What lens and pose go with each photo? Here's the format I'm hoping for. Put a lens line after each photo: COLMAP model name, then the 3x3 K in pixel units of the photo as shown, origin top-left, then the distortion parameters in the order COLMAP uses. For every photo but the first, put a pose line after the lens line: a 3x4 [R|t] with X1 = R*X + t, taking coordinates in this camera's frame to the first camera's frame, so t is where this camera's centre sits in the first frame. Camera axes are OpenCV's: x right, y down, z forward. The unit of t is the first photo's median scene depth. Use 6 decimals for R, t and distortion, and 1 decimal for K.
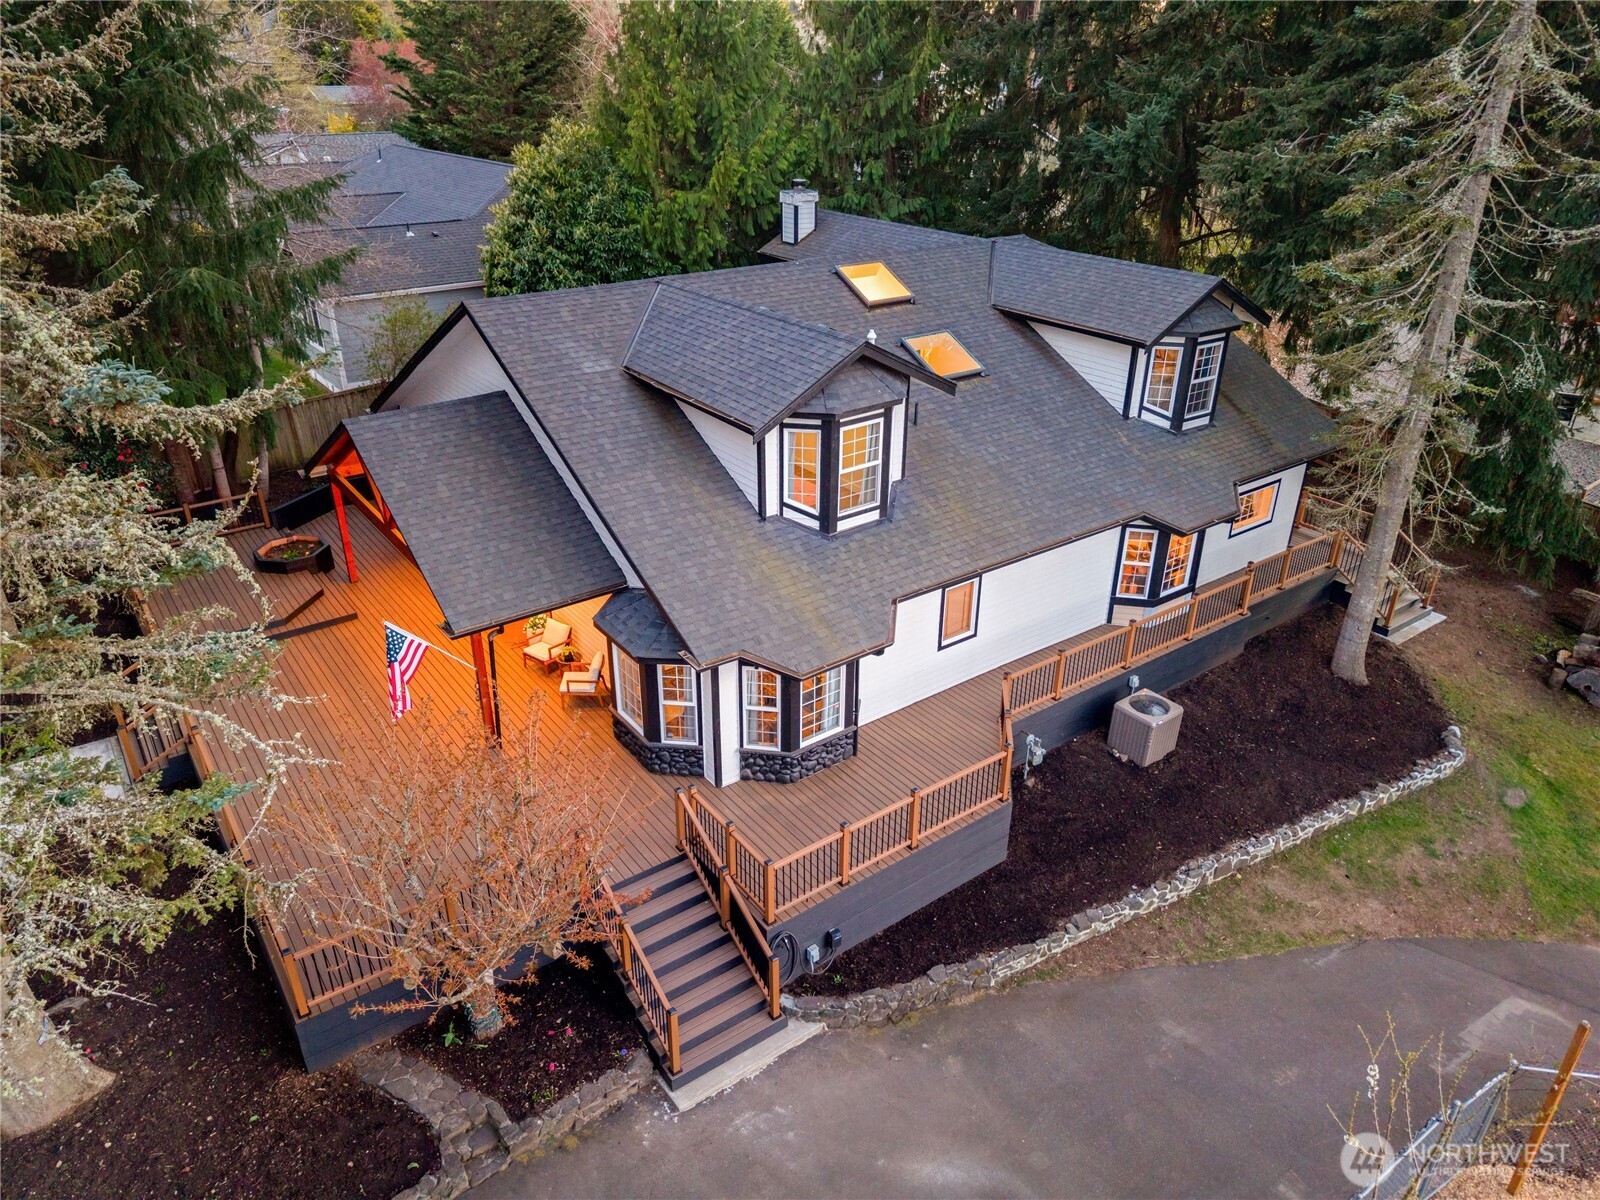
lens RADIAL K [[1091.5, 0, 793.7], [0, 1091.5, 612.3], [0, 0, 1]] dist [0.017130, 0.002721]
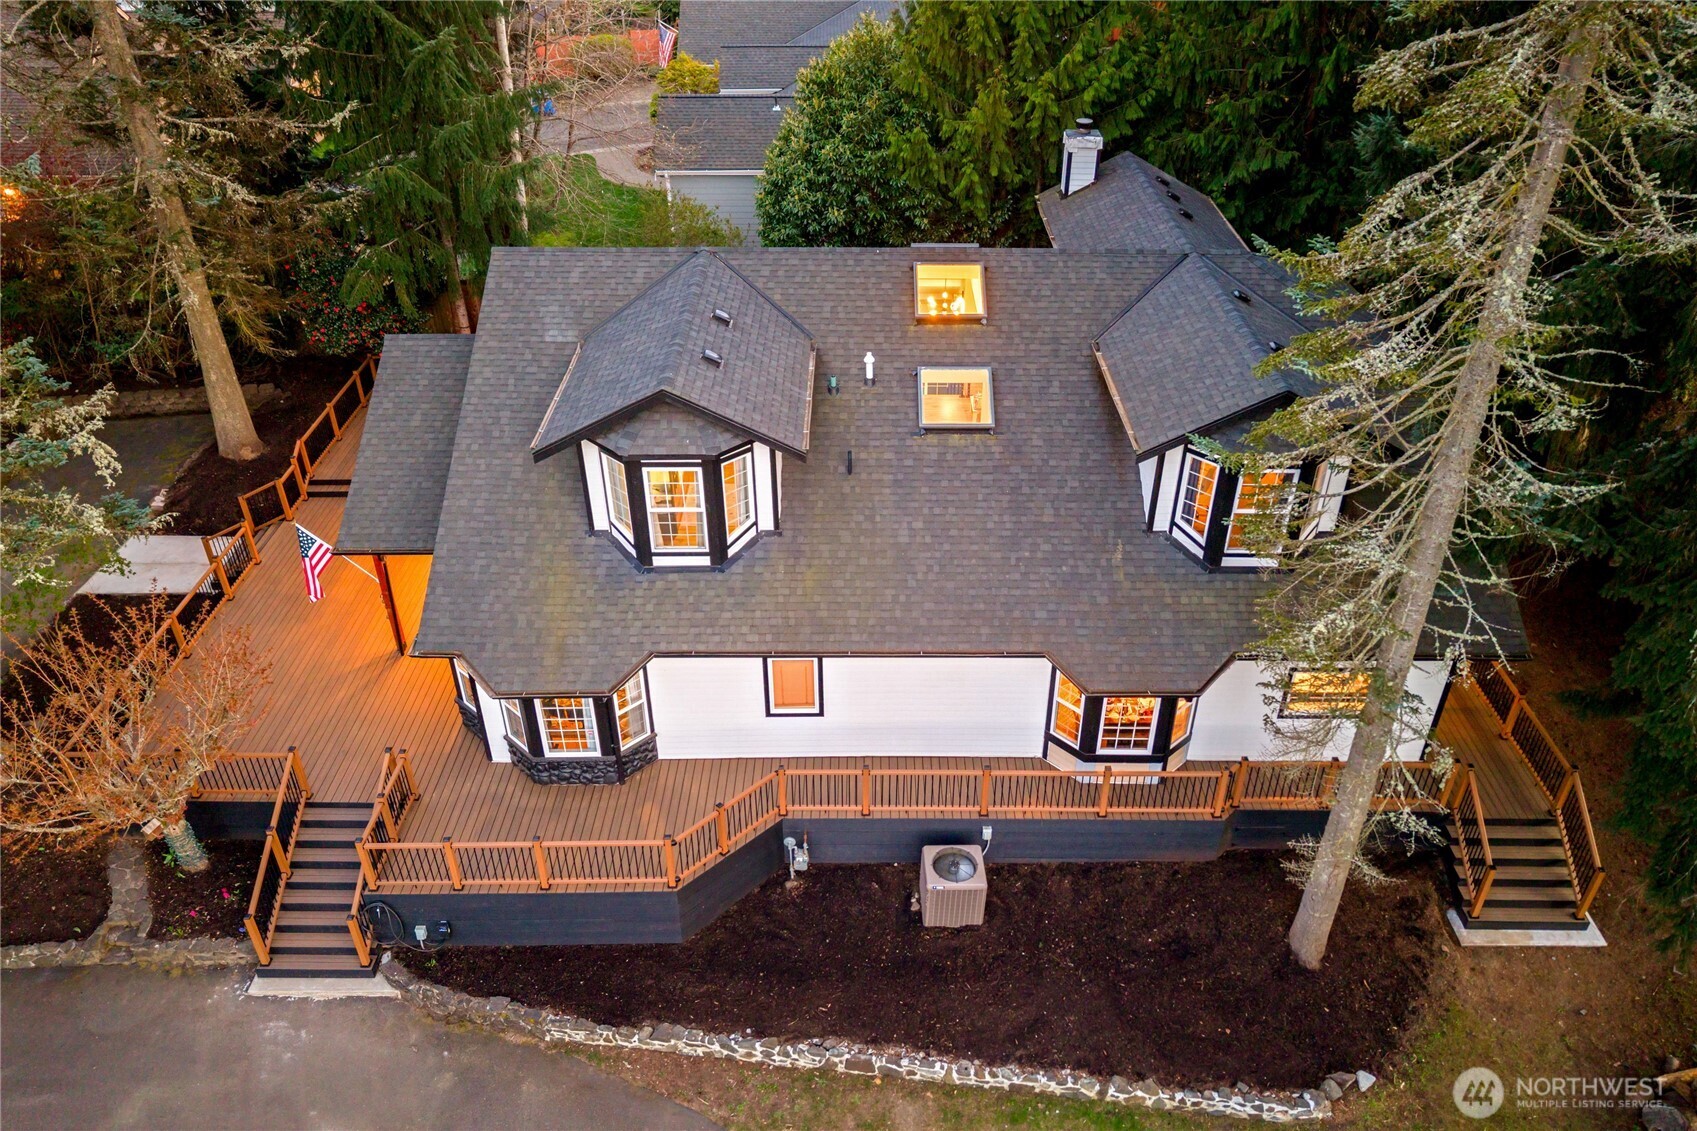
lens RADIAL K [[1240.4, 0, 838.9], [0, 1240.4, 629.1], [0, 0, 1]] dist [0.015022, -0.004955]
pose [[0.804394, 0.338699, -0.488091, 0.734485], [-0.267617, 0.940072, 0.211296, -0.299946], [0.530407, -0.039343, 0.846830, 0.147058]]
